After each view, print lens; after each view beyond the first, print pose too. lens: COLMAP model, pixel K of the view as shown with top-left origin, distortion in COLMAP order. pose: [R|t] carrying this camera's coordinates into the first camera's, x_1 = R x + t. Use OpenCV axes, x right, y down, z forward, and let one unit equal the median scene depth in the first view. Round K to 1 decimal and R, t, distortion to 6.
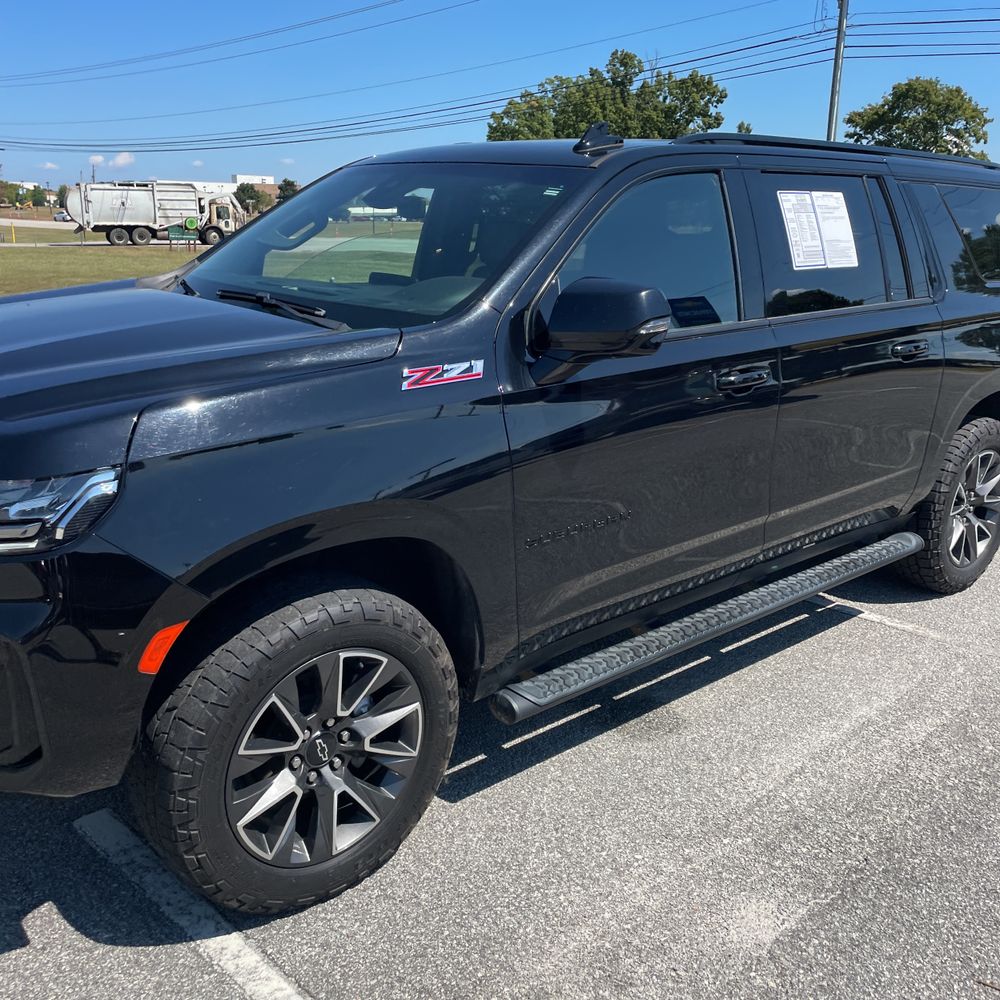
lens RADIAL K [[1023.9, 0, 489.2], [0, 1023.9, 498.8], [0, 0, 1]] dist [0.029813, 0.000000]
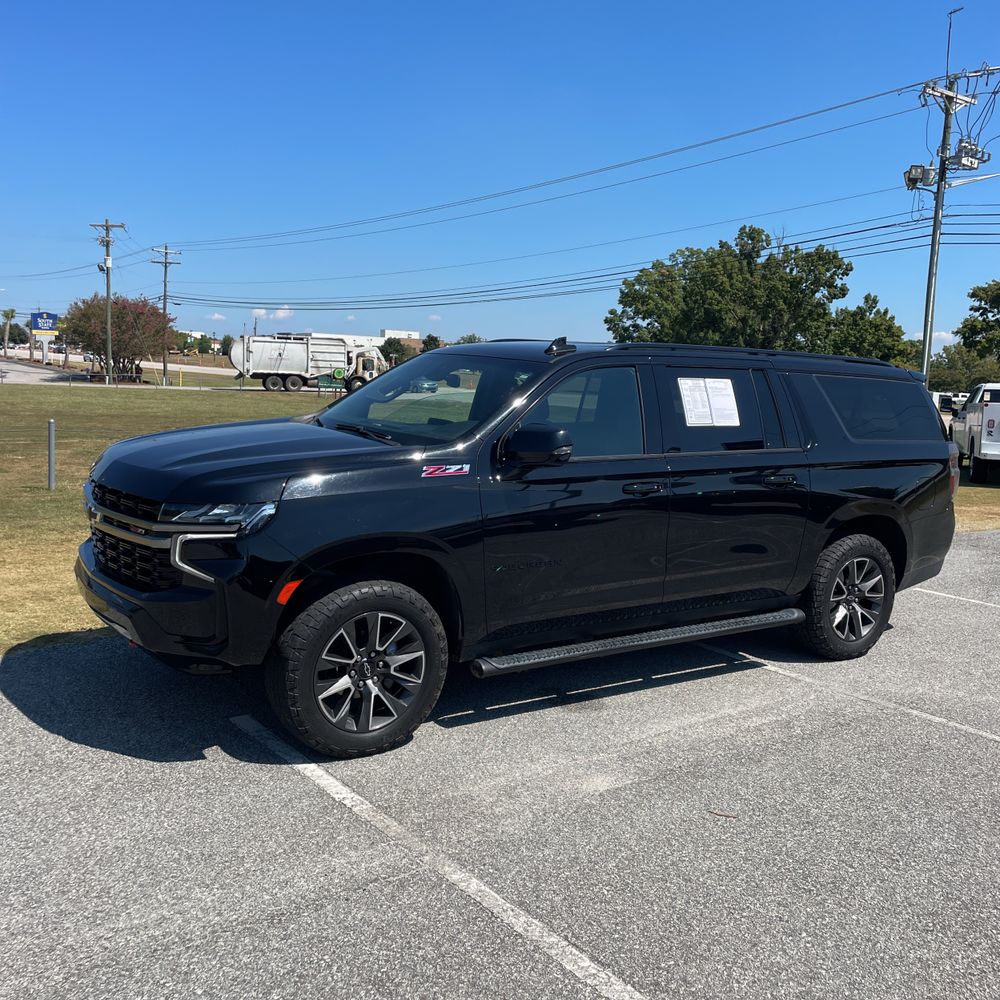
lens RADIAL K [[1023.9, 0, 501.8], [0, 1023.9, 491.8], [0, 0, 1]] dist [0.029813, 0.000000]
pose [[0.992709, 0.042092, -0.112943, 0.231199], [-0.058702, 0.987239, -0.148034, 0.160539], [0.105271, 0.153585, 0.982512, -0.707279]]
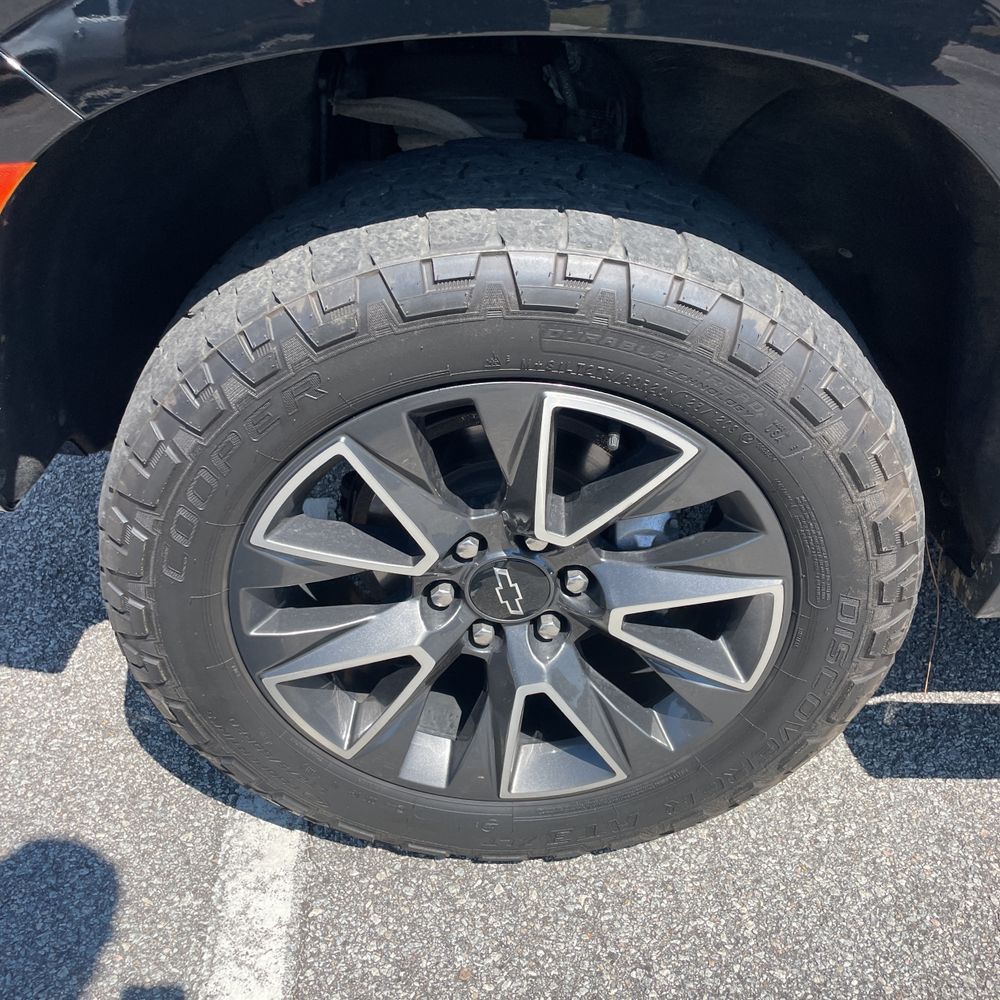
lens RADIAL K [[1023.9, 0, 491.6], [0, 1023.9, 477.1], [0, 0, 1]] dist [0.029813, 0.000000]
pose [[0.761681, 0.365749, -0.534854, 0.032572], [-0.183367, 0.913383, 0.363467, 0.043341], [0.621465, -0.178772, 0.762773, 0.585551]]
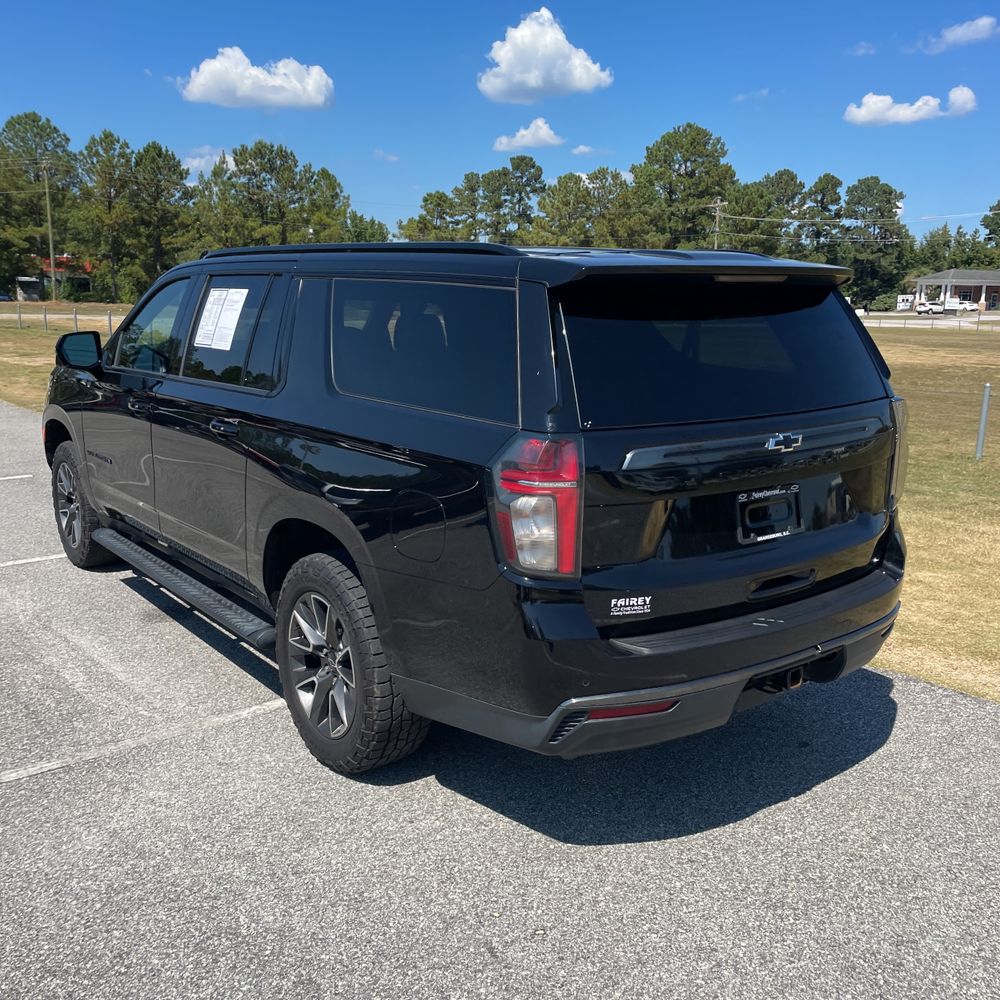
lens RADIAL K [[1023.9, 0, 498.0], [0, 1023.9, 502.1], [0, 0, 1]] dist [0.029813, 0.000000]
pose [[-0.081136, 0.185371, -0.979313, 1.949092], [-0.281695, 0.938229, 0.200933, -0.495495], [0.956067, 0.292171, -0.023906, 1.765023]]
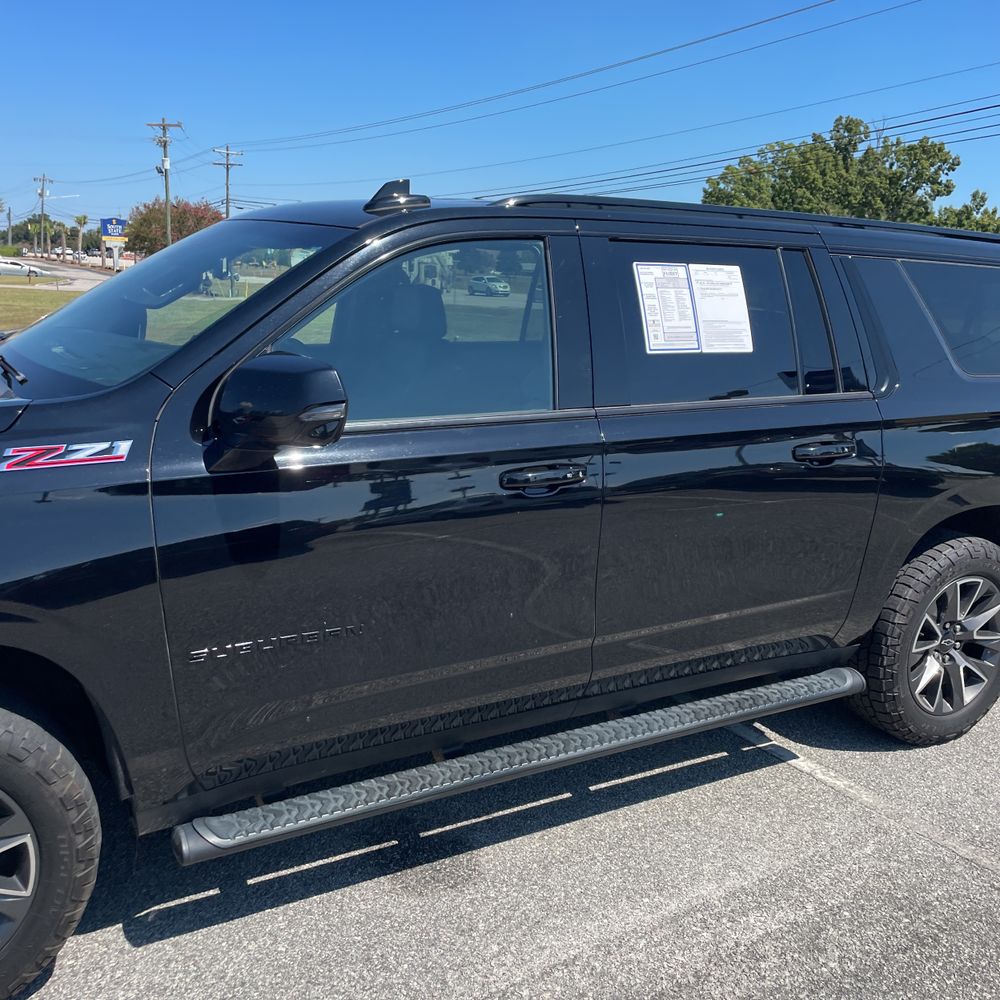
lens RADIAL K [[1023.9, 0, 500.1], [0, 1023.9, 496.6], [0, 0, 1]] dist [0.029813, 0.000000]
pose [[0.980330, 0.066340, -0.185881, 0.409831], [-0.077080, 0.995712, -0.051152, -0.061762], [0.181691, 0.064473, 0.981240, 0.181160]]
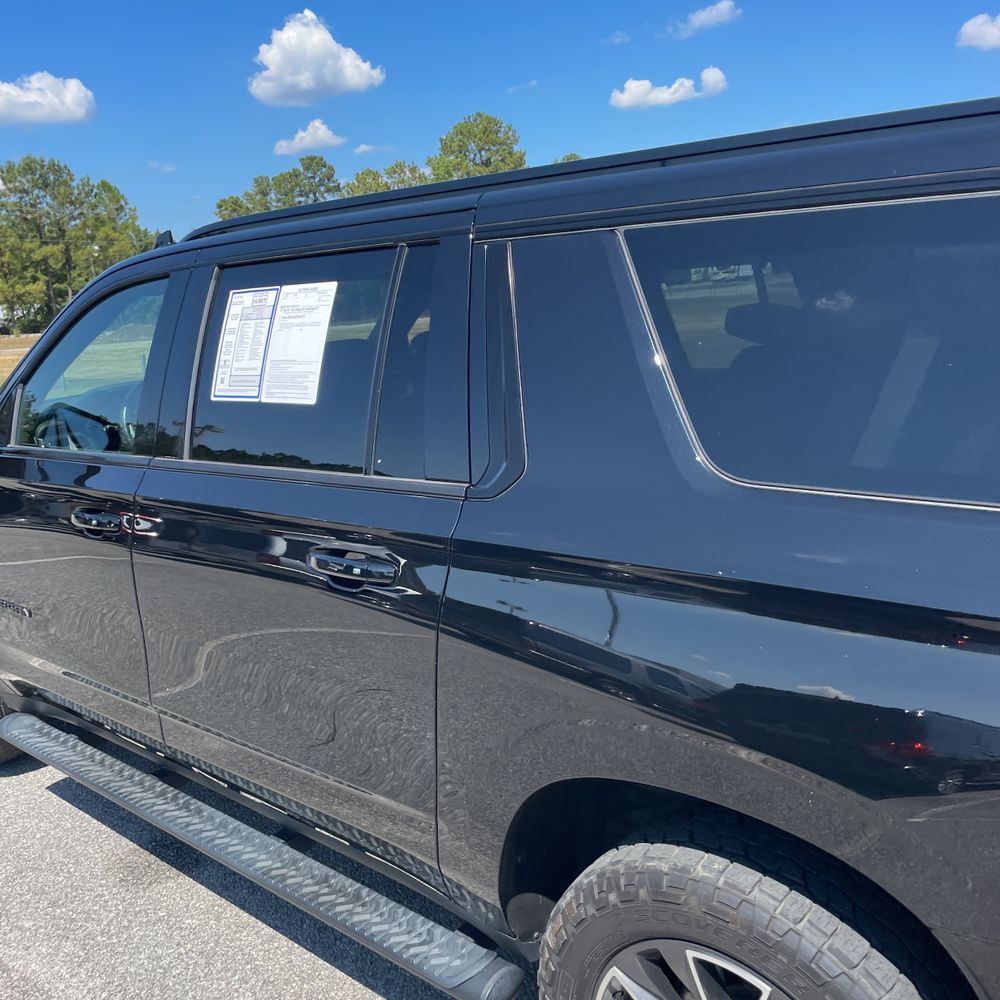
lens RADIAL K [[1023.9, 0, 474.2], [0, 1023.9, 481.0], [0, 0, 1]] dist [0.029813, 0.000000]
pose [[0.094141, 0.166831, -0.981481, 1.229072], [-0.196660, 0.969549, 0.145940, -0.369225], [0.975942, 0.179279, 0.124084, 1.315894]]
